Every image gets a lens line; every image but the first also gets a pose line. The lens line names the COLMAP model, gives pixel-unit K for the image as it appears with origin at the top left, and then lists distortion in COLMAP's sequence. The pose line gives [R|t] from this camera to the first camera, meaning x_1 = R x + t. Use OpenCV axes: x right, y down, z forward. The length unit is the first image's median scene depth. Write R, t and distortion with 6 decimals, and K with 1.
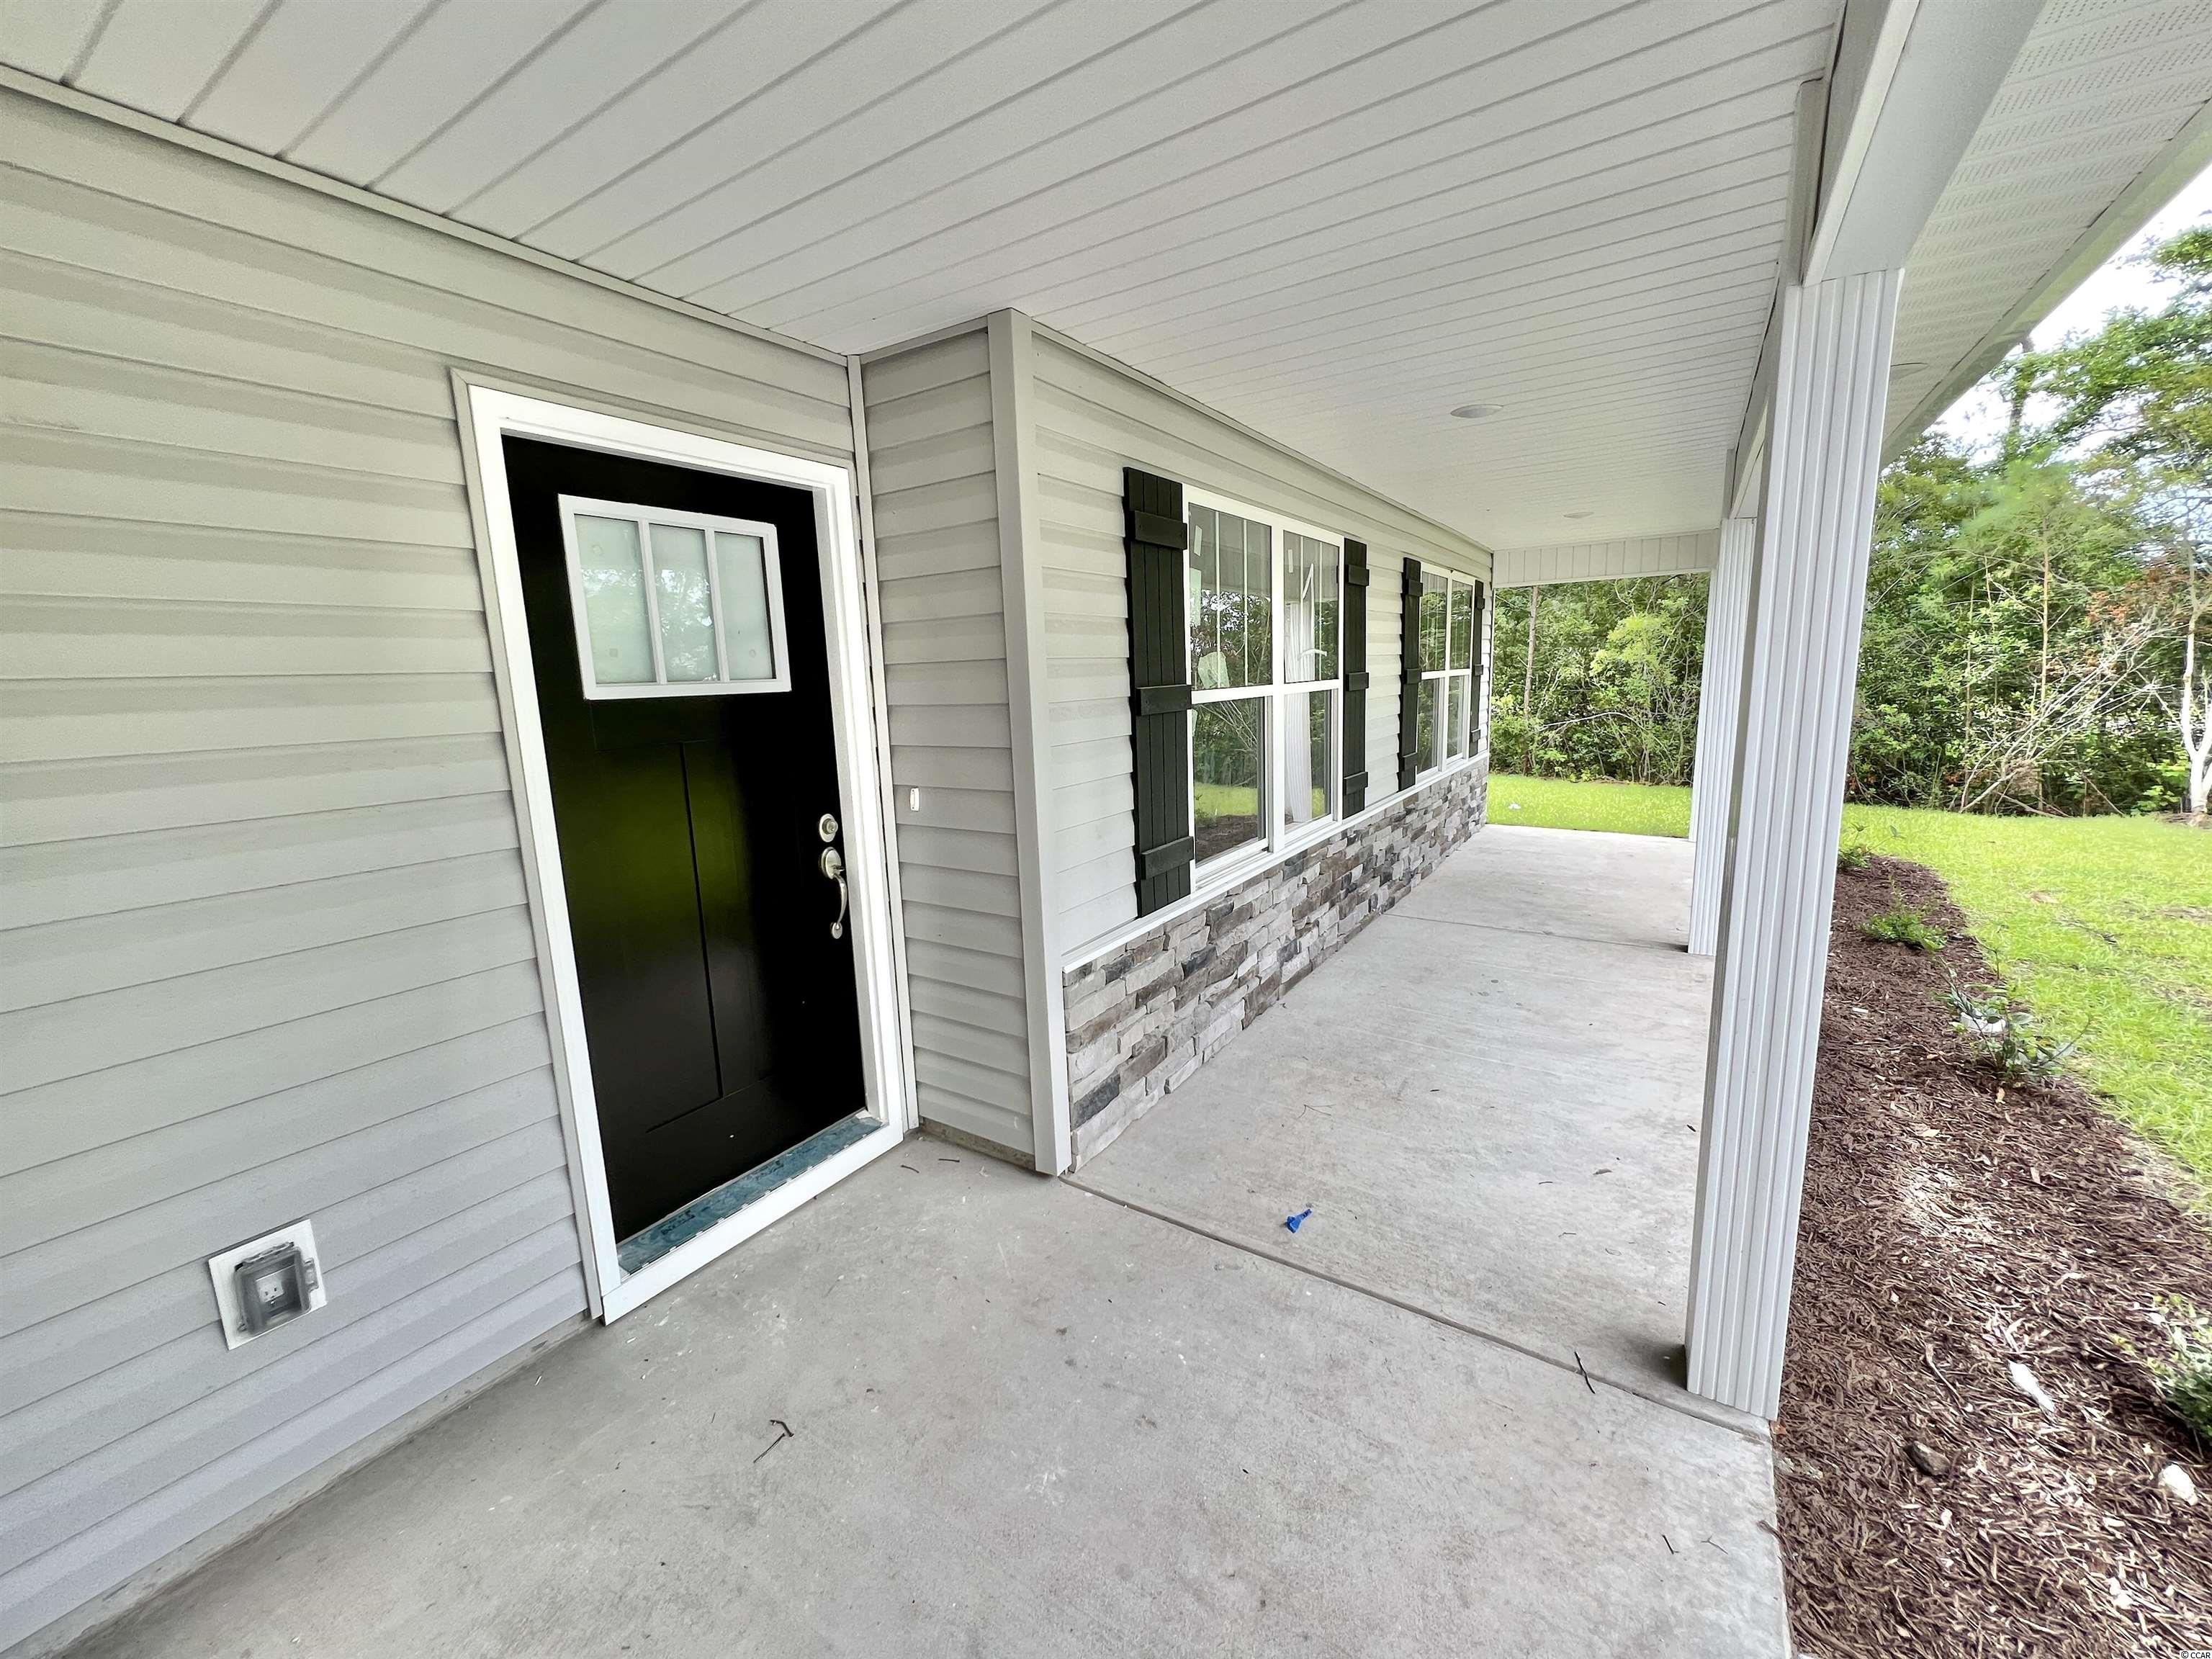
lens RADIAL K [[886.9, 0, 1098.2], [0, 886.9, 827.1], [0, 0, 1]] dist [0.003433, -0.000004]
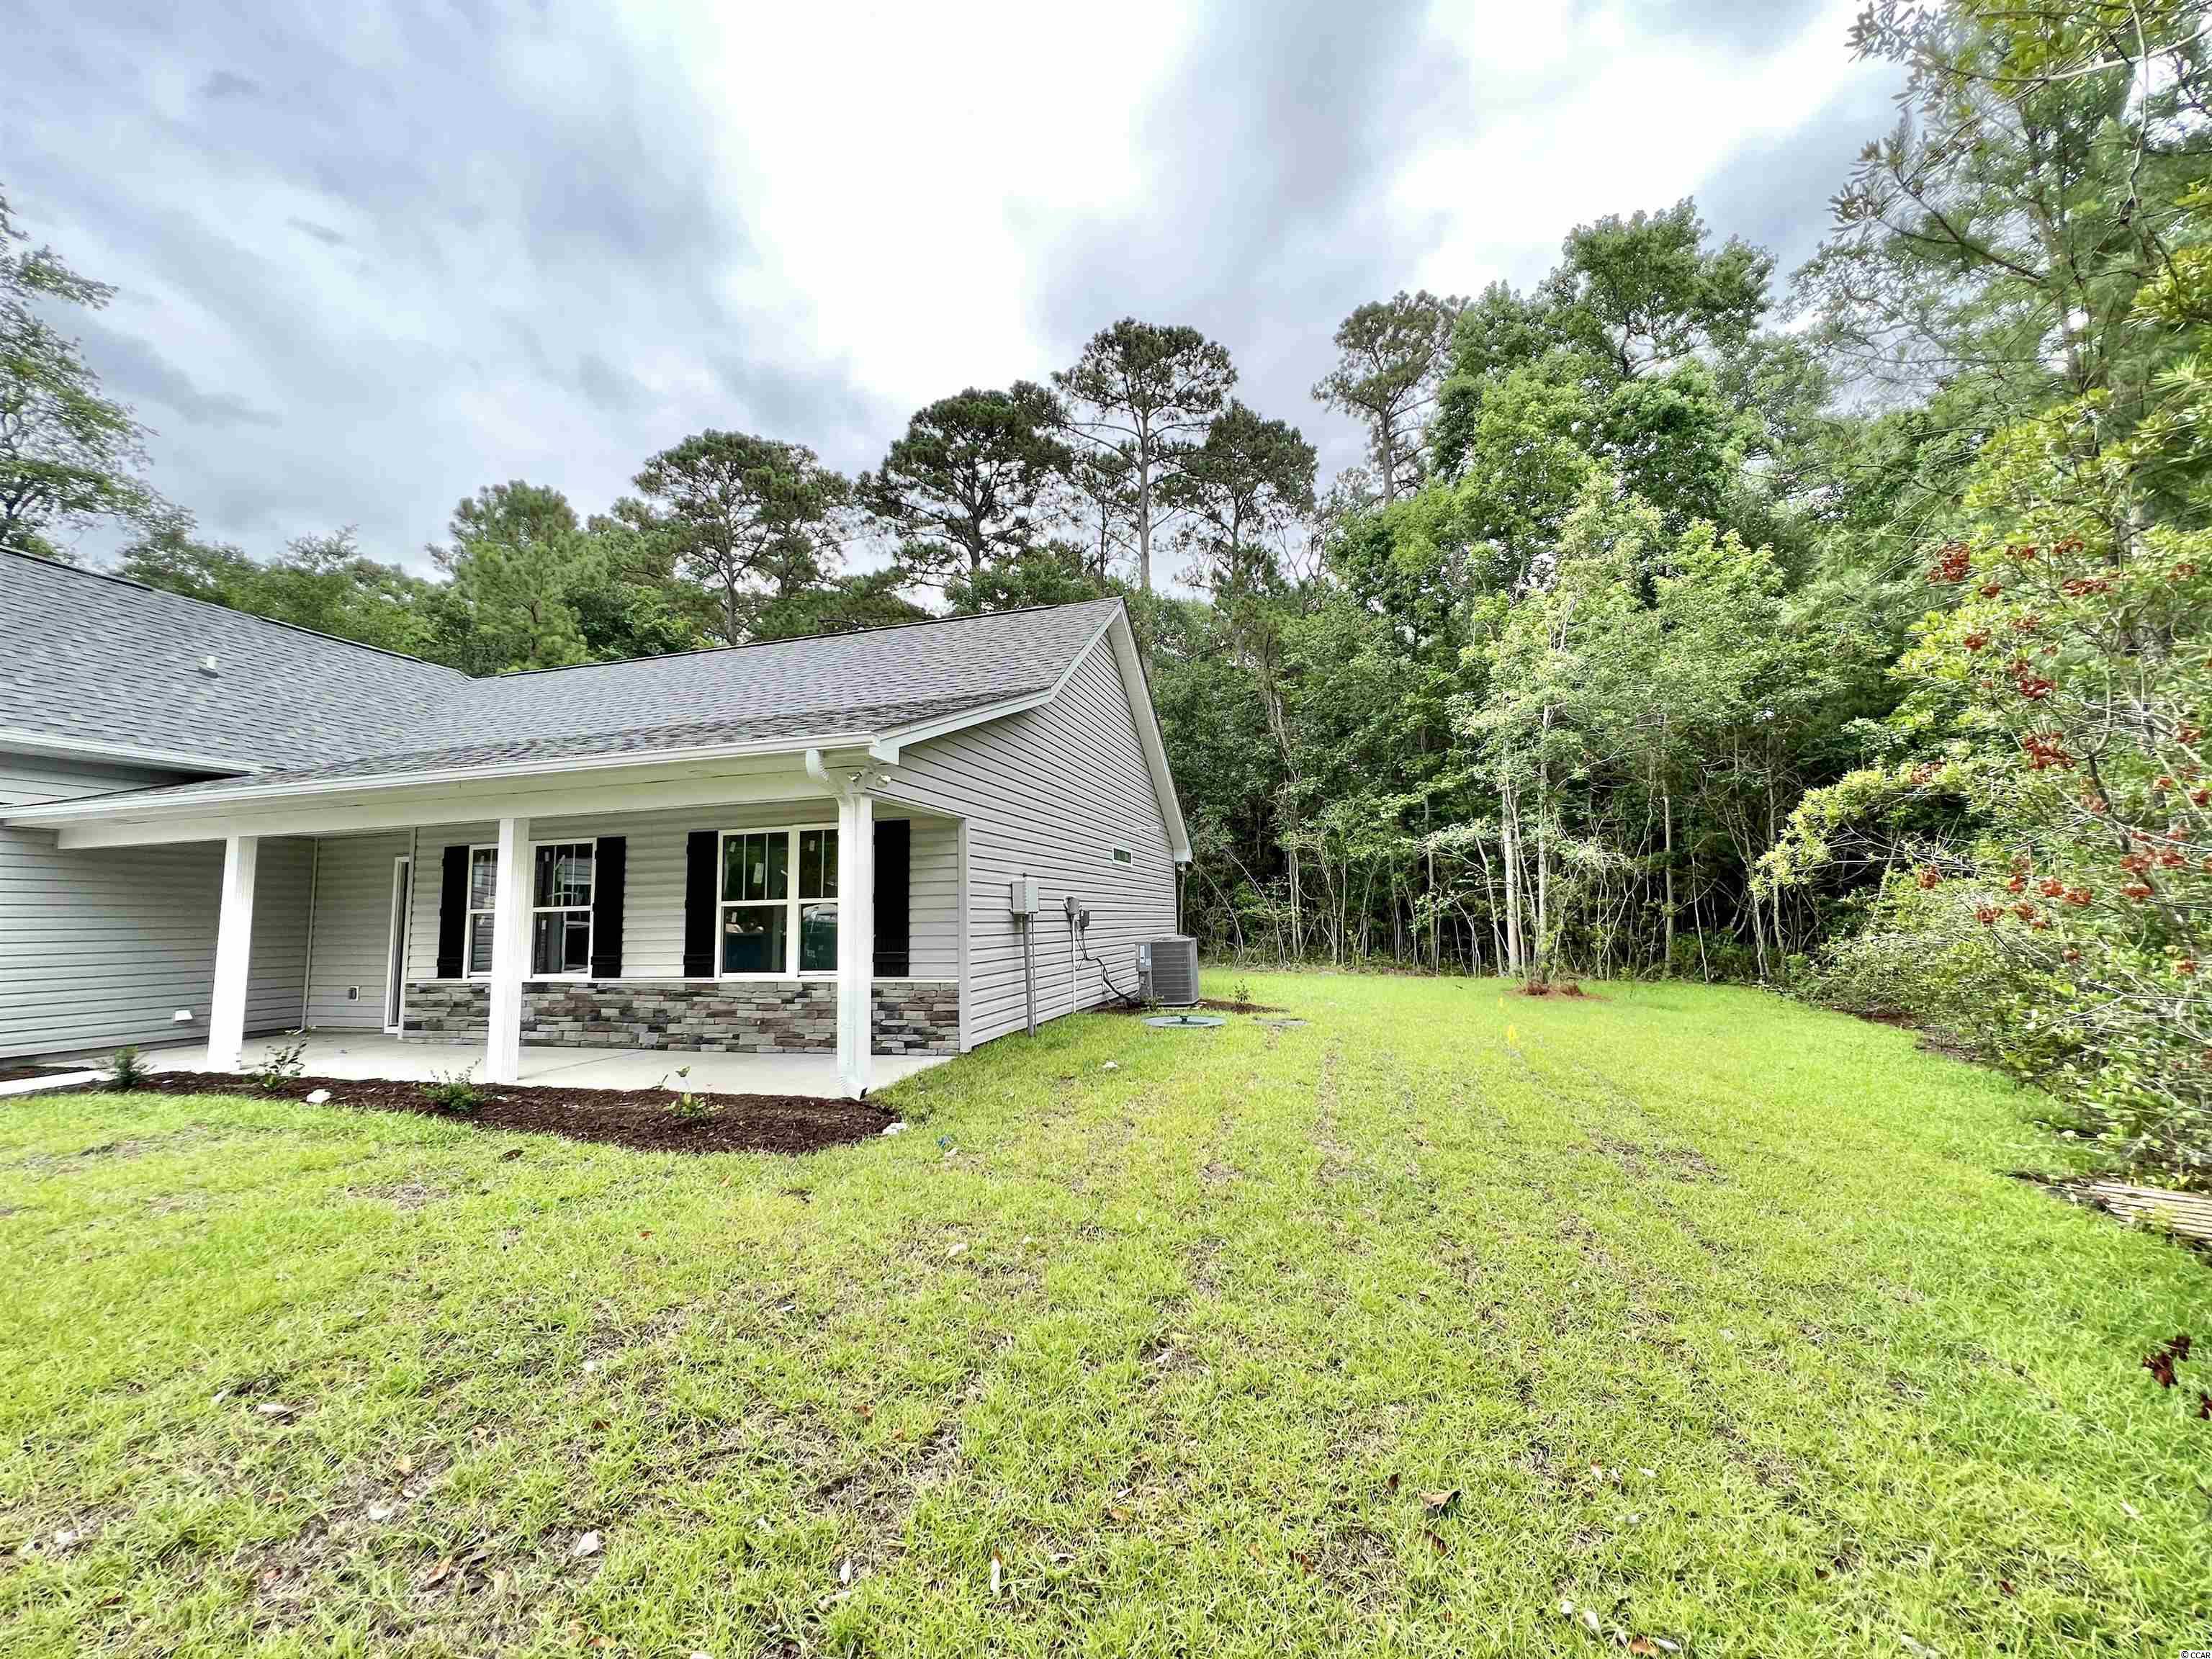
lens RADIAL K [[886.9, 0, 1098.2], [0, 886.9, 827.1], [0, 0, 1]] dist [0.003433, -0.000004]
pose [[0.283074, -0.070971, -0.956469, 3.134518], [-0.152142, 0.981308, -0.117842, -0.344605], [0.946954, 0.178877, 0.266986, 1.872507]]
